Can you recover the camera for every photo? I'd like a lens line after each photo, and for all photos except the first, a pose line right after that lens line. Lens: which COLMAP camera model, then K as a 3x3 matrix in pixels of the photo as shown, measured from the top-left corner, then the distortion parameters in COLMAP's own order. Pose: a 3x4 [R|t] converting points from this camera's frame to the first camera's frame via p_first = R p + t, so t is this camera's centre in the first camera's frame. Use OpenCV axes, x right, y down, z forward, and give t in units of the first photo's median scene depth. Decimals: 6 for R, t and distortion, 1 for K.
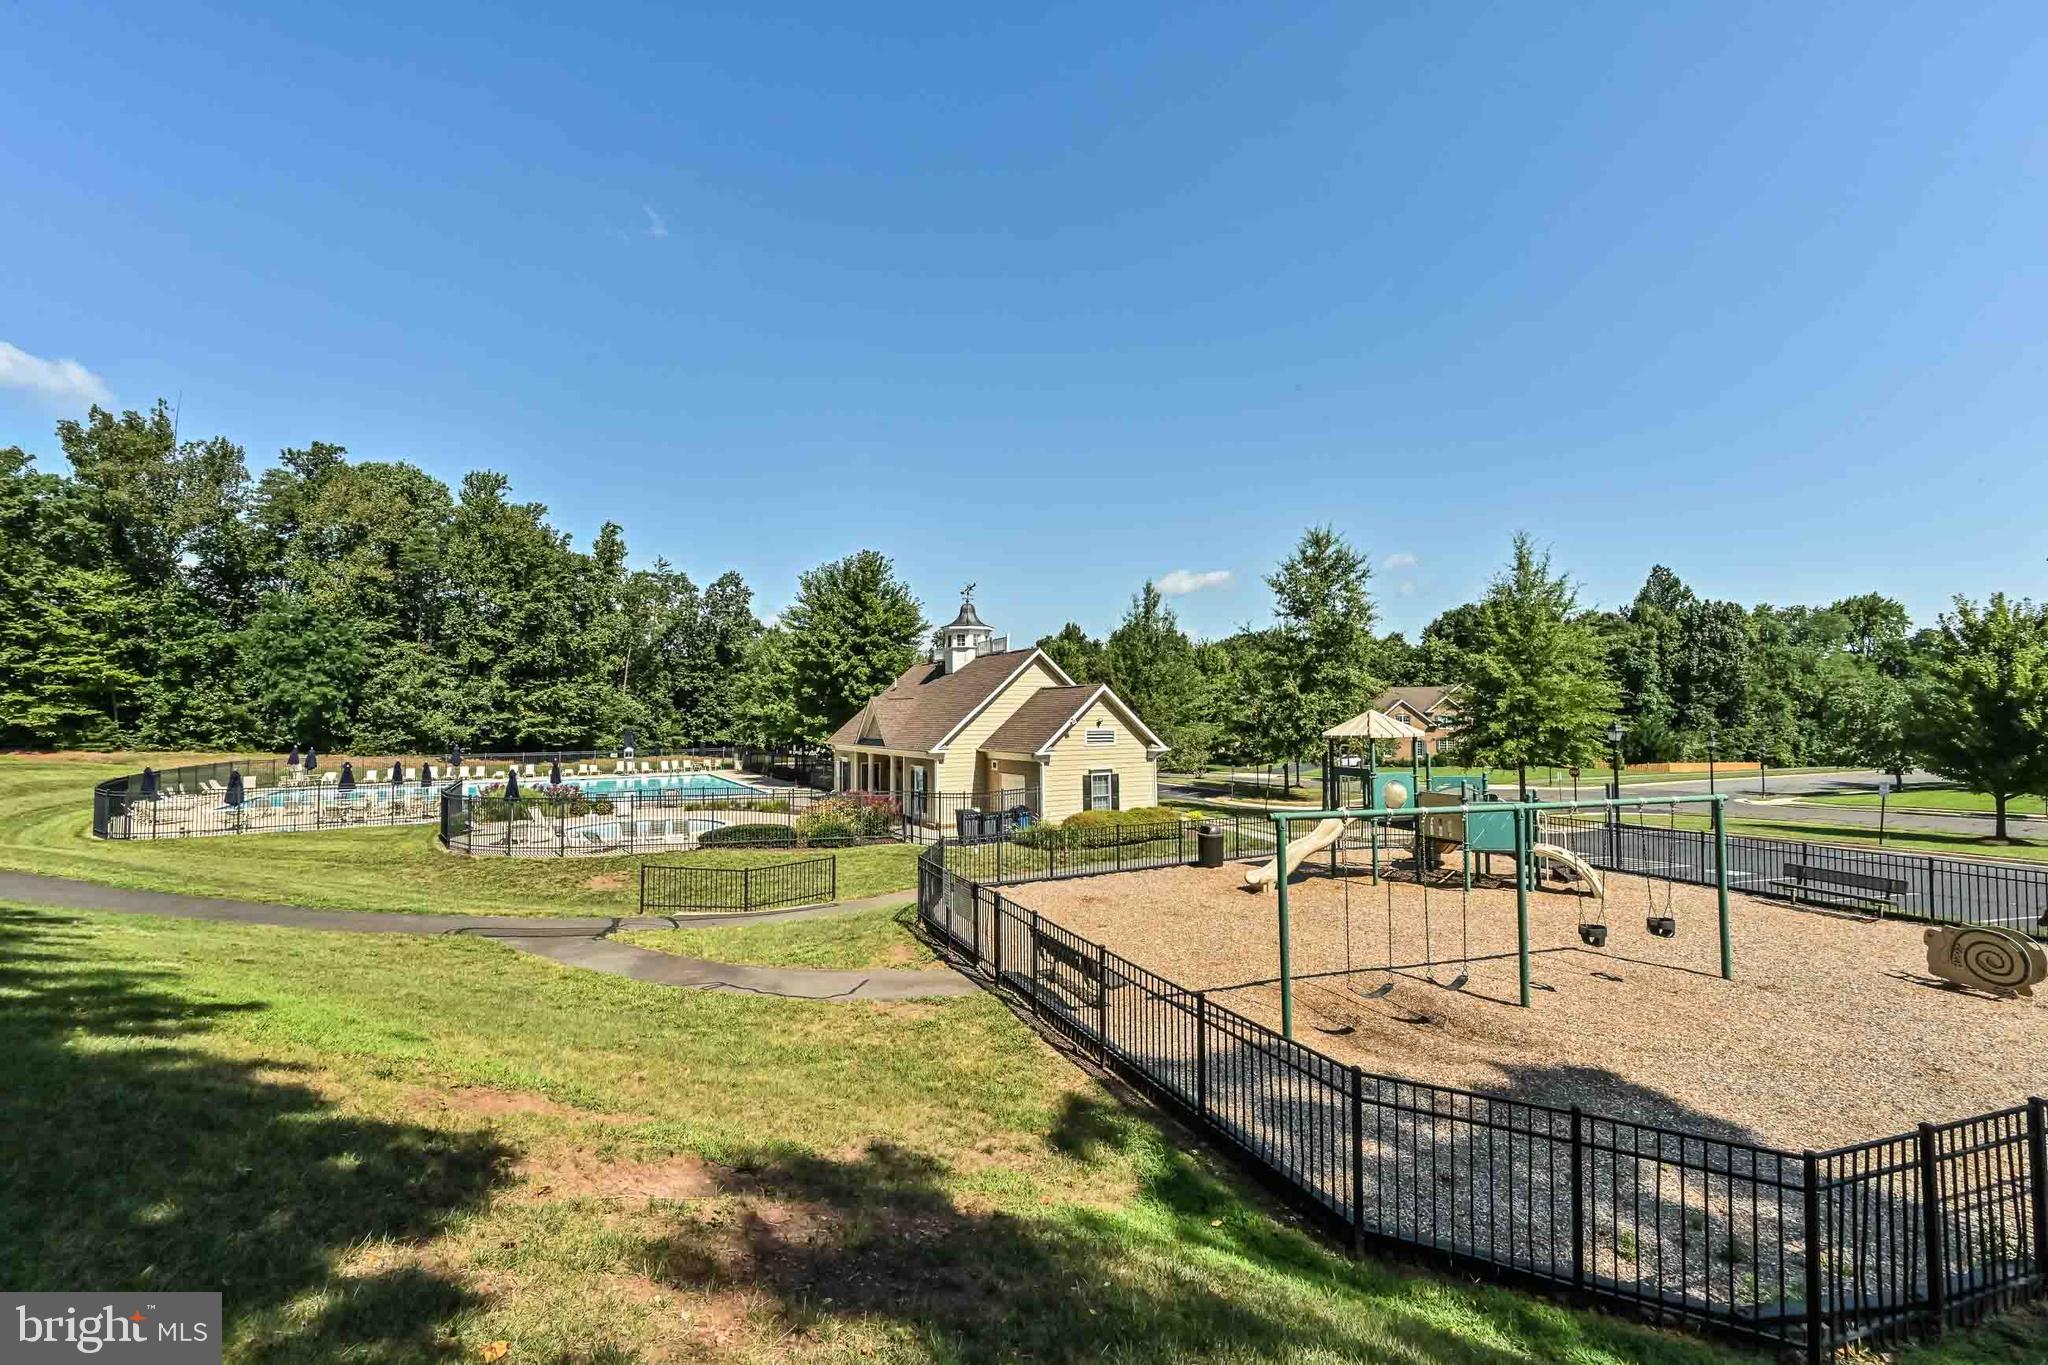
lens RADIAL K [[847.5, 0, 1024.0], [0, 847.5, 682.5], [0, 0, 1]] dist [0.000484, 0.000148]
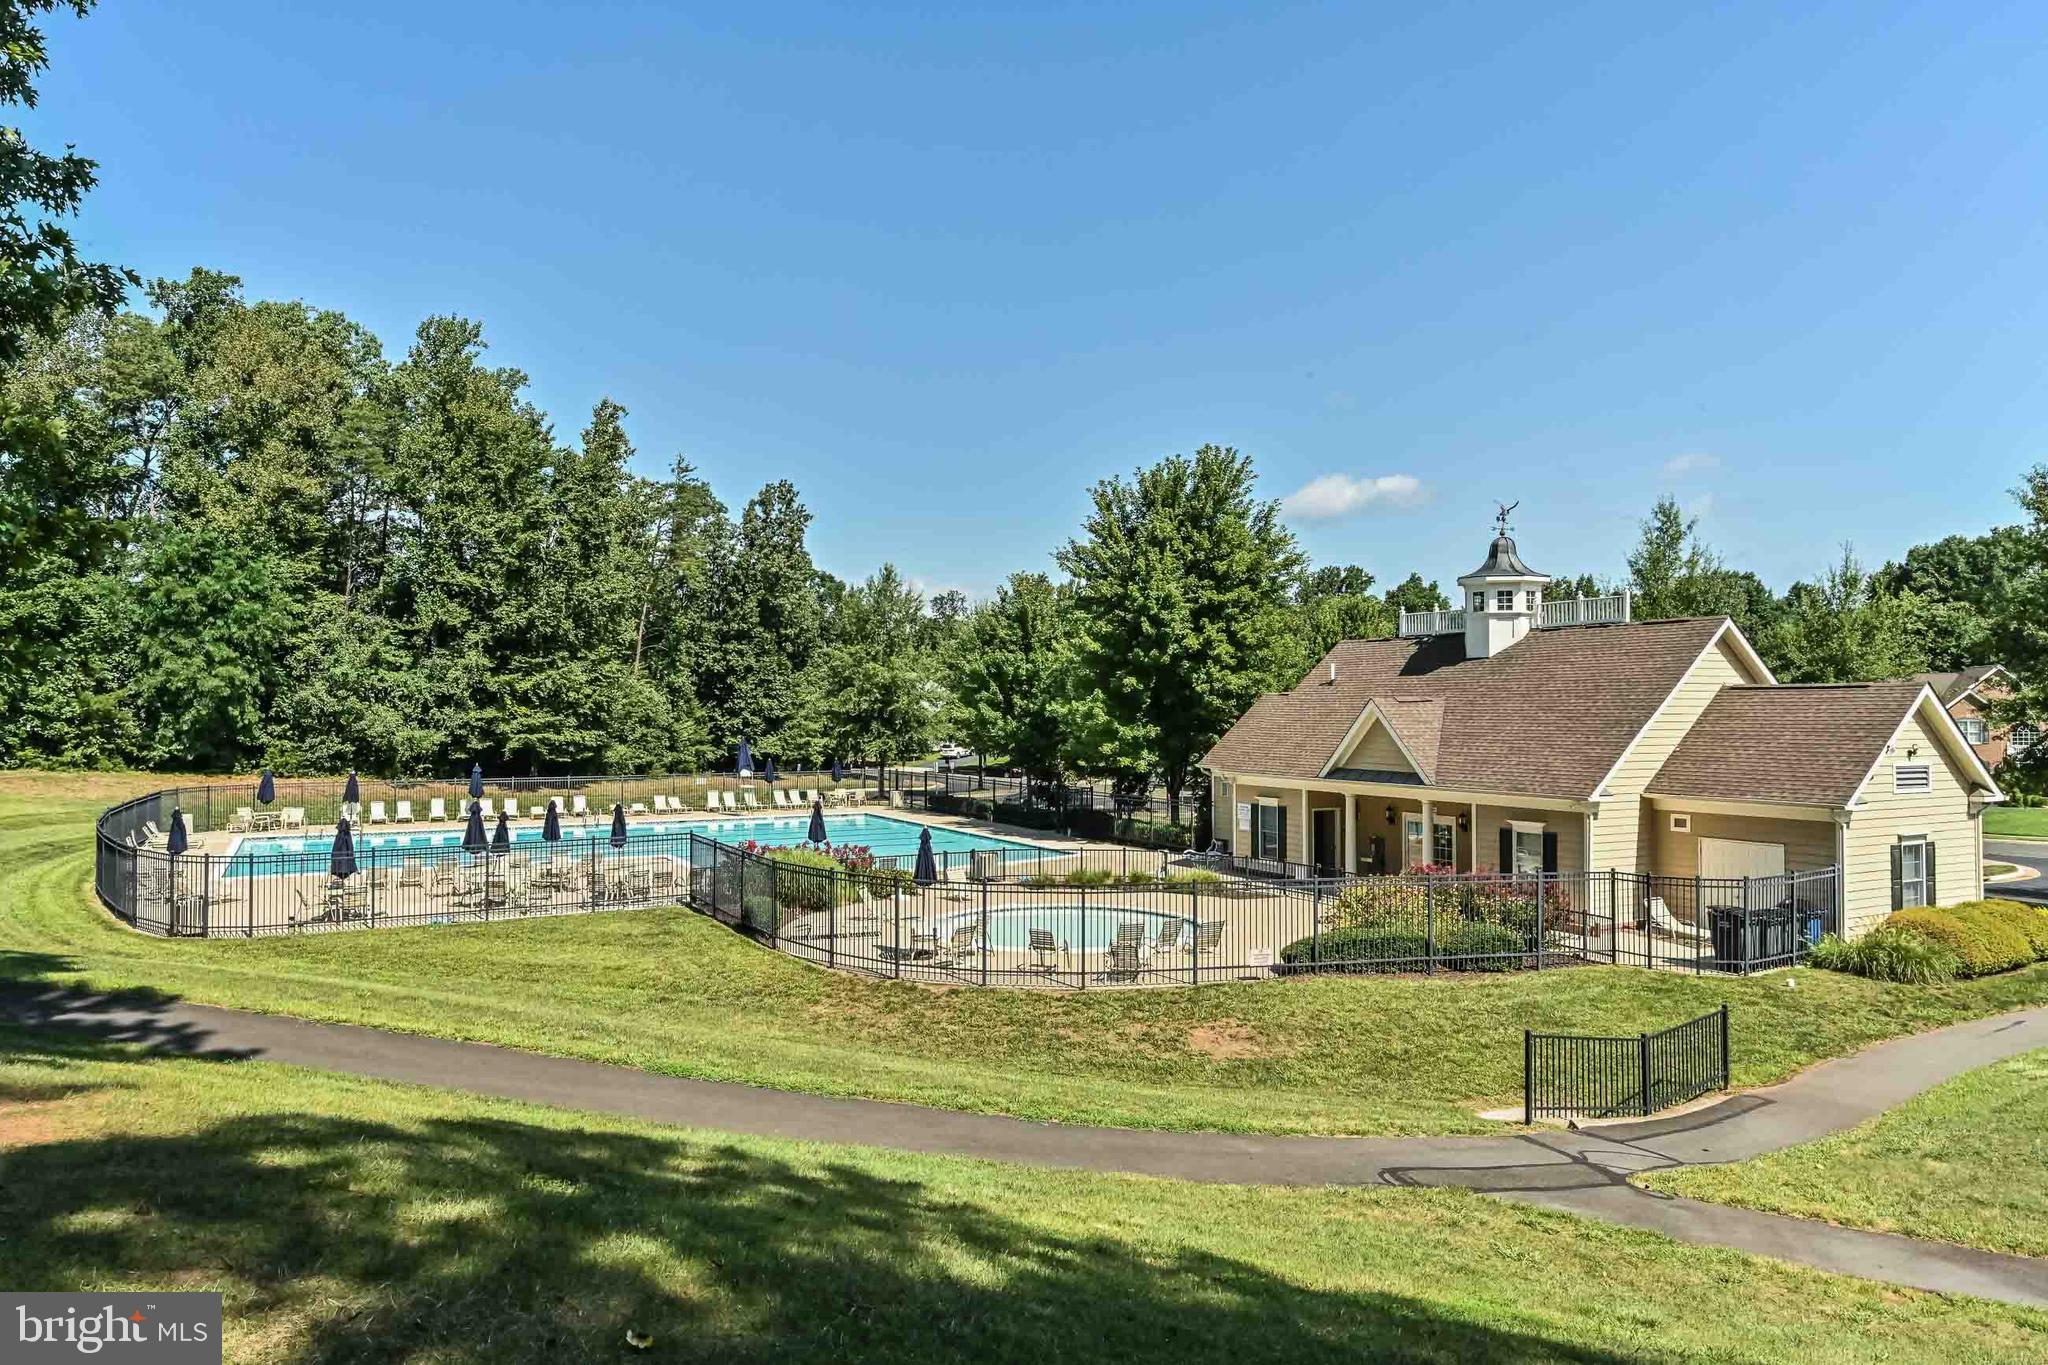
lens RADIAL K [[1336.5, 0, 1024.0], [0, 1336.5, 682.5], [0, 0, 1]] dist [0.004758, 0.001472]
pose [[0.999464, 0.006830, -0.032014, -0.209916], [-0.006200, 0.999786, 0.019729, -0.005626], [0.032142, -0.019520, 0.999293, 0.040845]]
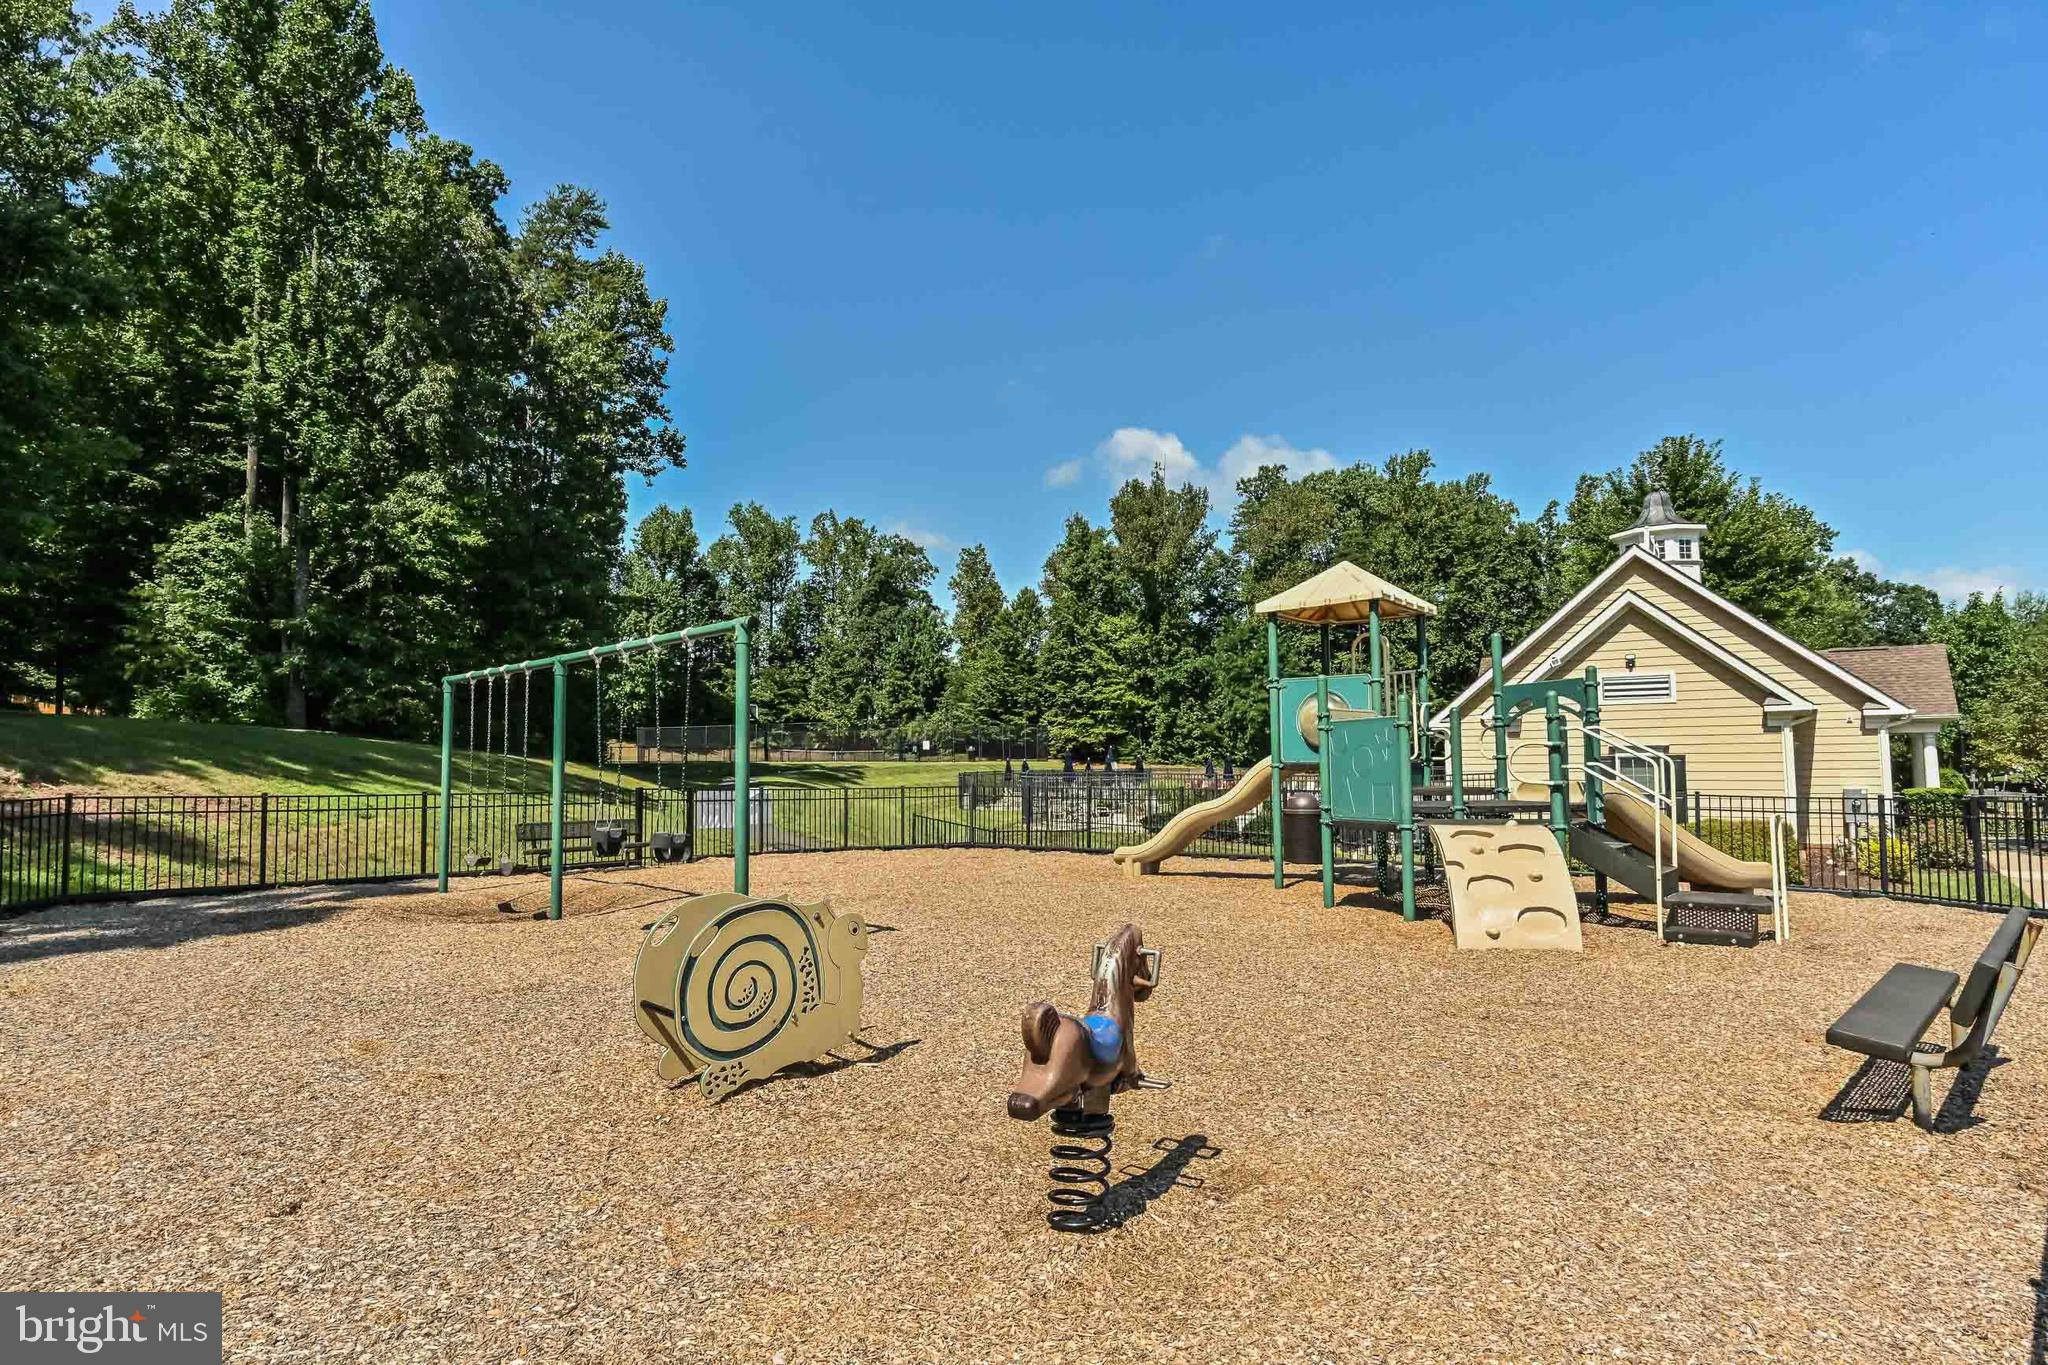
lens RADIAL K [[1127.2, 0, 1024.0], [0, 1127.2, 682.5], [0, 0, 1]] dist [0.000567, -0.000036]
pose [[0.439208, -0.064657, -0.896056, 0.254425], [0.043172, 0.997773, -0.050836, 0.035867], [0.897348, -0.016357, 0.441021, 0.140976]]
